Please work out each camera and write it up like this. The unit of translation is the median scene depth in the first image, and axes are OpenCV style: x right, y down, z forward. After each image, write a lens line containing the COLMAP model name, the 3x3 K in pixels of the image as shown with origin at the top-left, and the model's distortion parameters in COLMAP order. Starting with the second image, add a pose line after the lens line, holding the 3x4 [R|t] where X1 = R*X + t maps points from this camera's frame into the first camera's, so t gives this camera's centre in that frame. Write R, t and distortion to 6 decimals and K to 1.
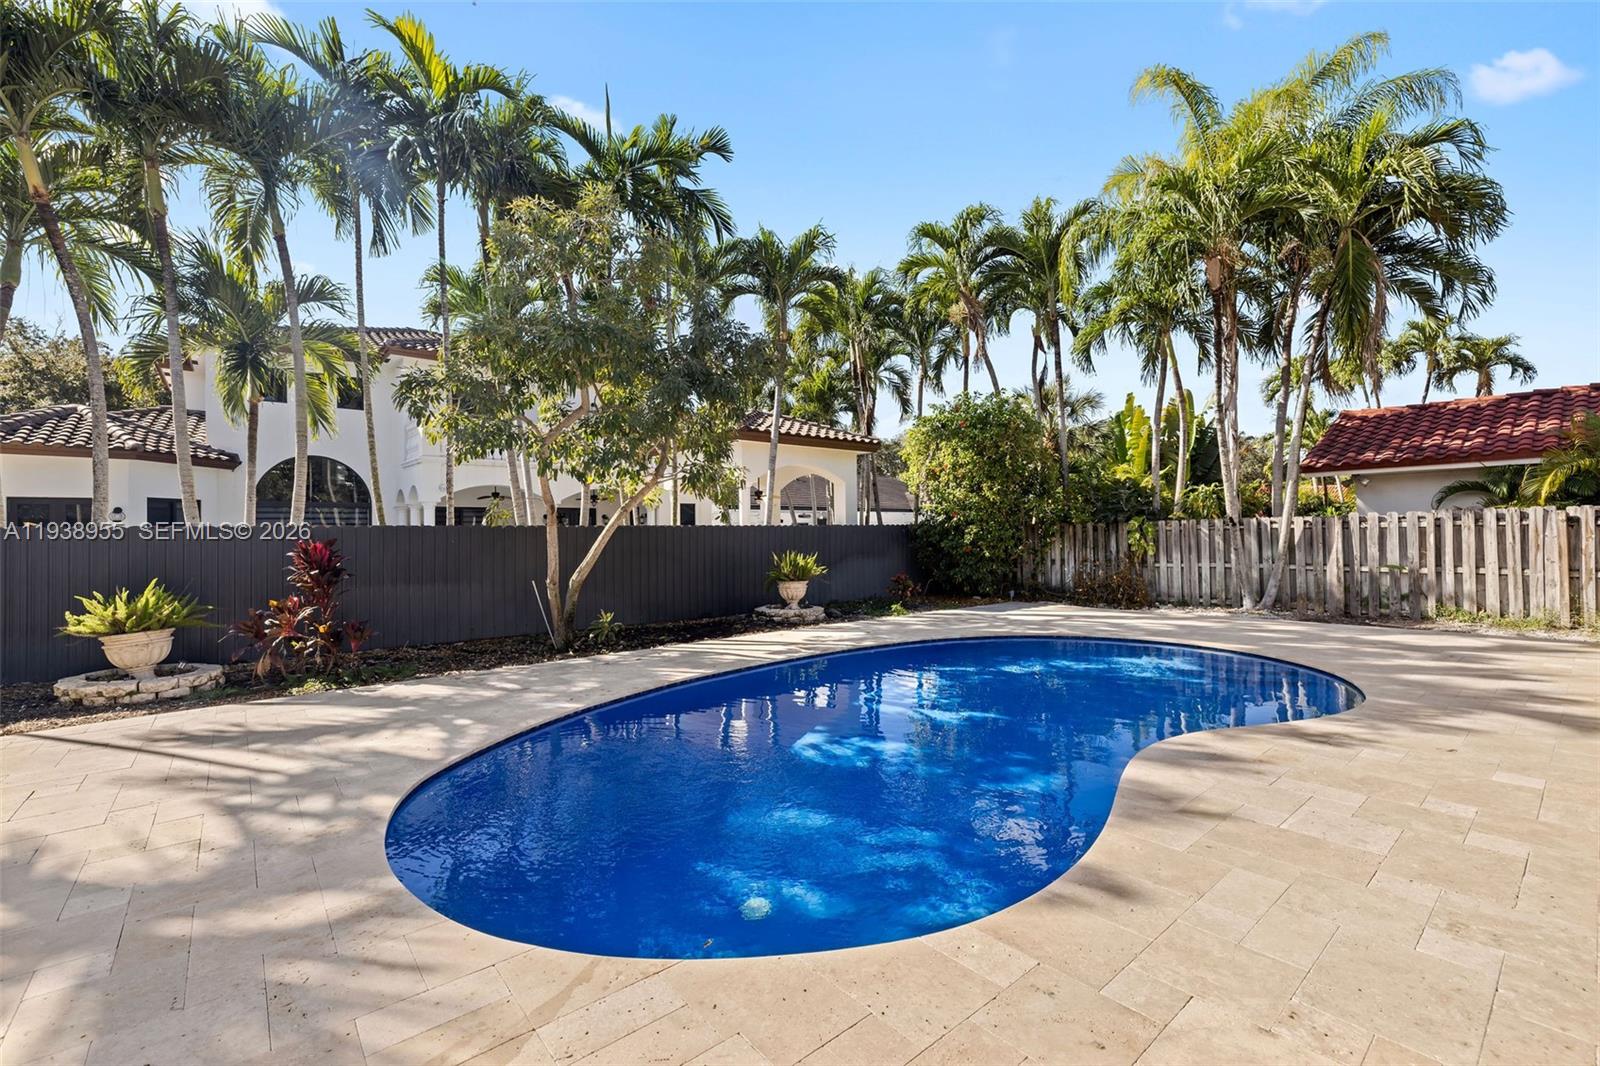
lens RADIAL K [[678.6, 0, 798.7], [0, 678.6, 522.9], [0, 0, 1]] dist [0.001466, 0.000370]
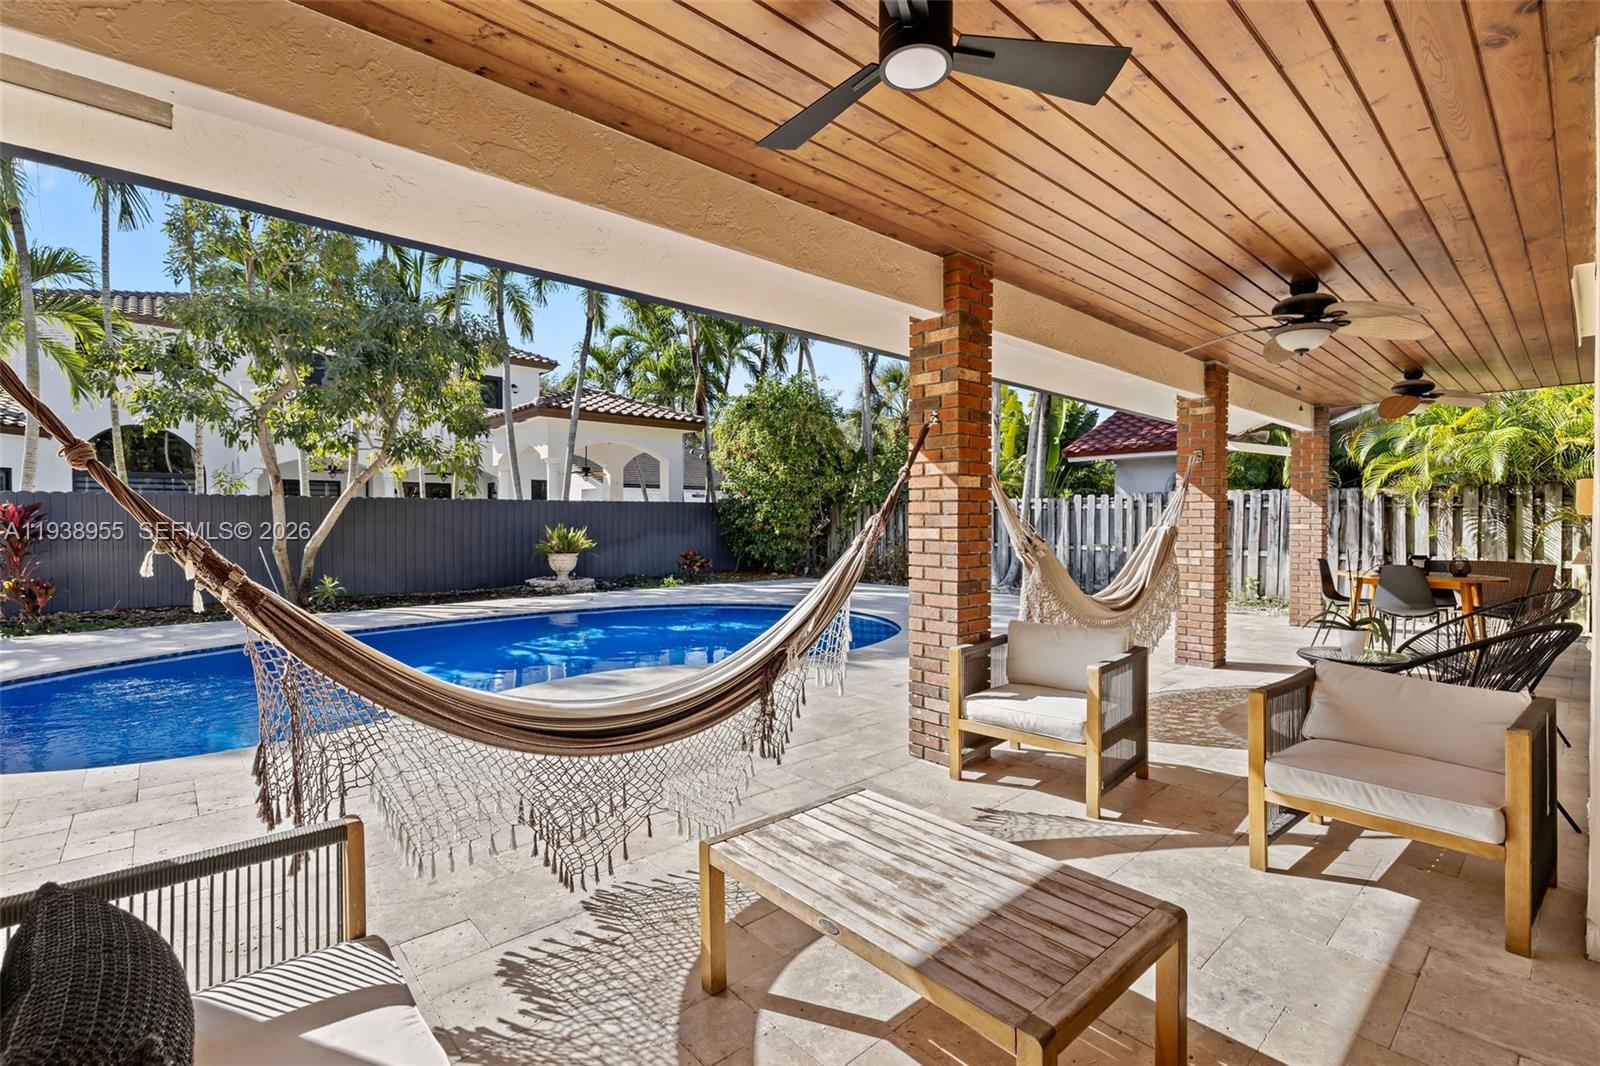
lens RADIAL K [[713.2, 0, 800.0], [0, 713.2, 533.0], [0, 0, 1]] dist [0.001004, 0.000200]
pose [[0.999561, 0.012758, 0.026753, 0.295081], [-0.013752, 0.999209, 0.037301, 0.007525], [-0.026256, -0.037652, 0.998946, -0.093154]]
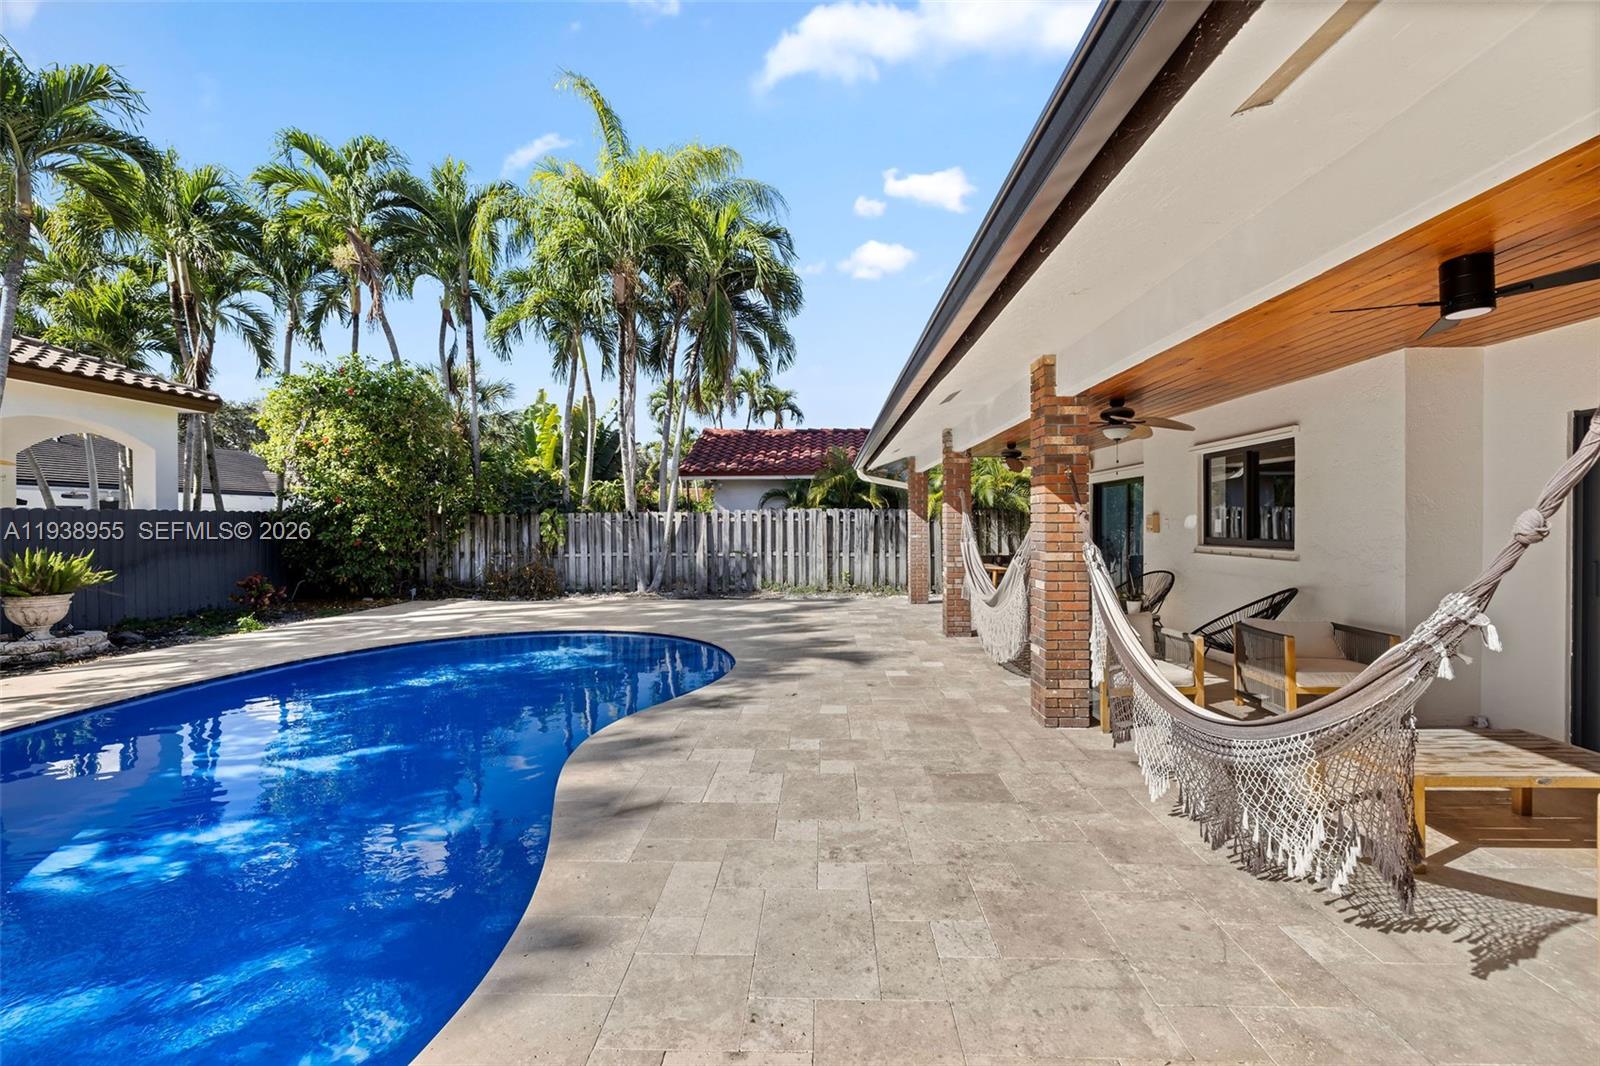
lens RADIAL K [[666.7, 0, 795.9], [0, 666.7, 527.0], [0, 0, 1]] dist [-0.001581, -0.000491]
pose [[0.674390, 0.005038, 0.738358, 0.008991], [-0.018606, 0.999775, 0.010172, 0.001362], [-0.738140, -0.020598, 0.674333, 0.050011]]
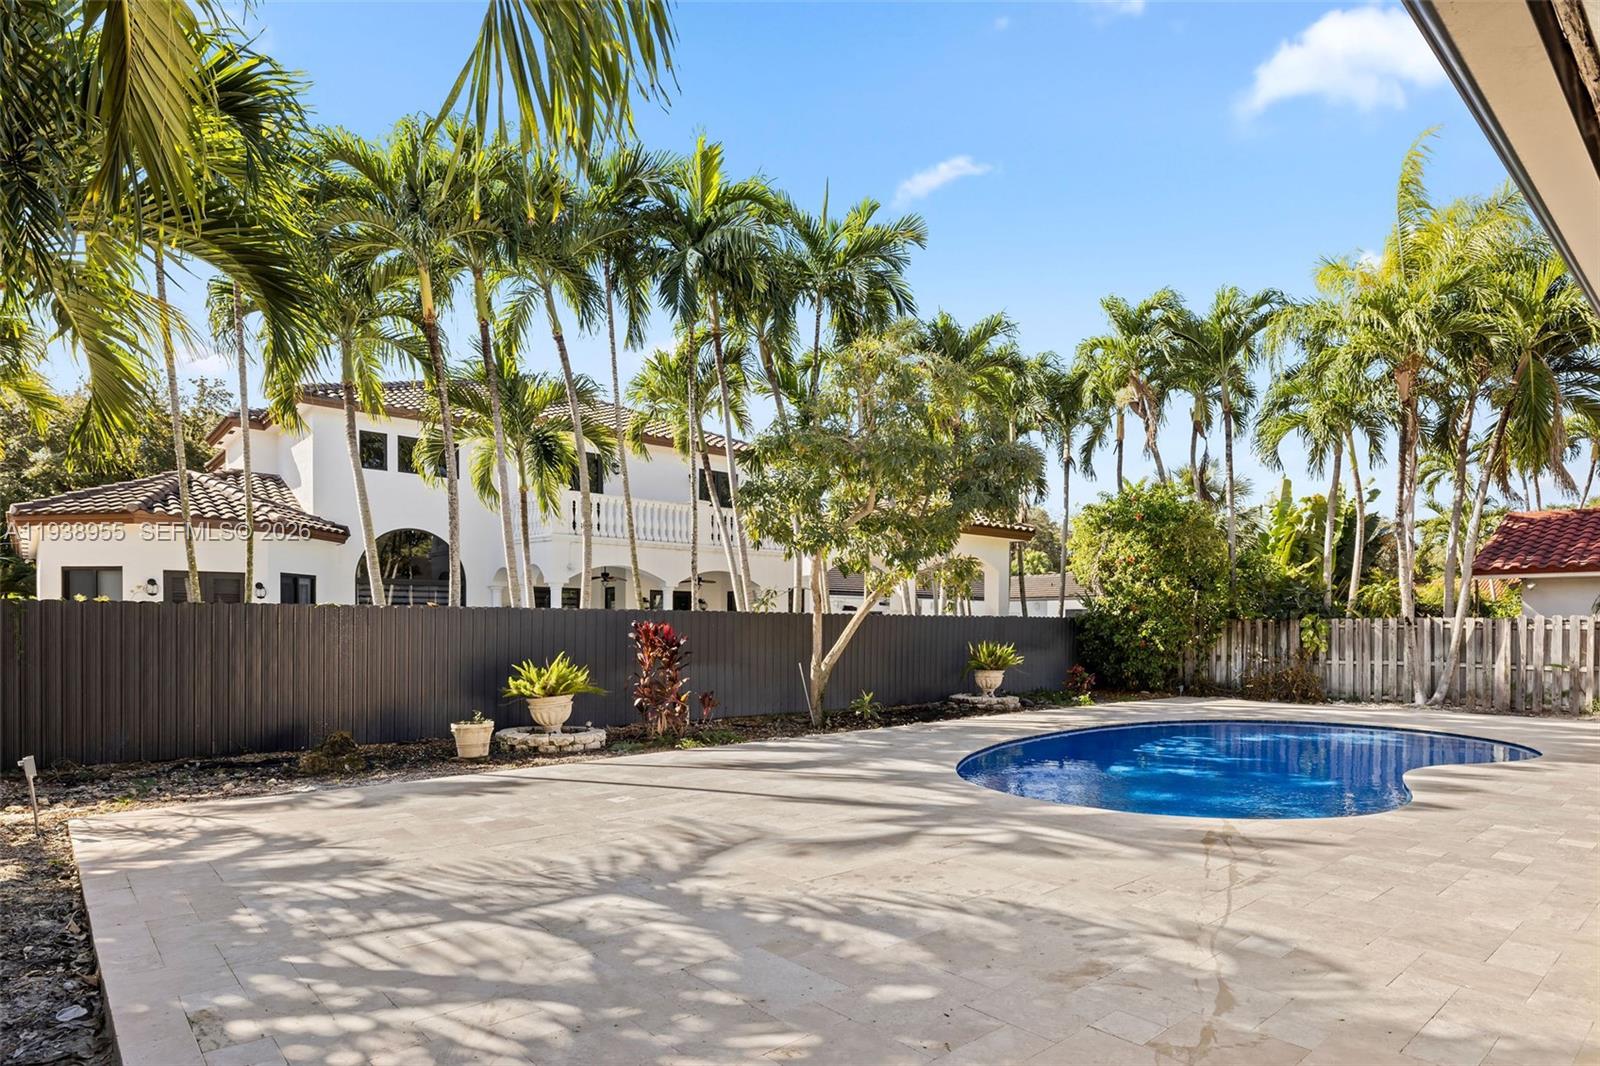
lens RADIAL K [[894.4, 0, 807.6], [0, 894.4, 634.5], [0, 0, 1]] dist [-0.002311, -0.000044]
pose [[0.999172, 0.019266, 0.035834, -0.302929], [-0.020261, 0.999413, 0.027615, -0.000449], [-0.035281, -0.028318, 0.998976, -0.310562]]
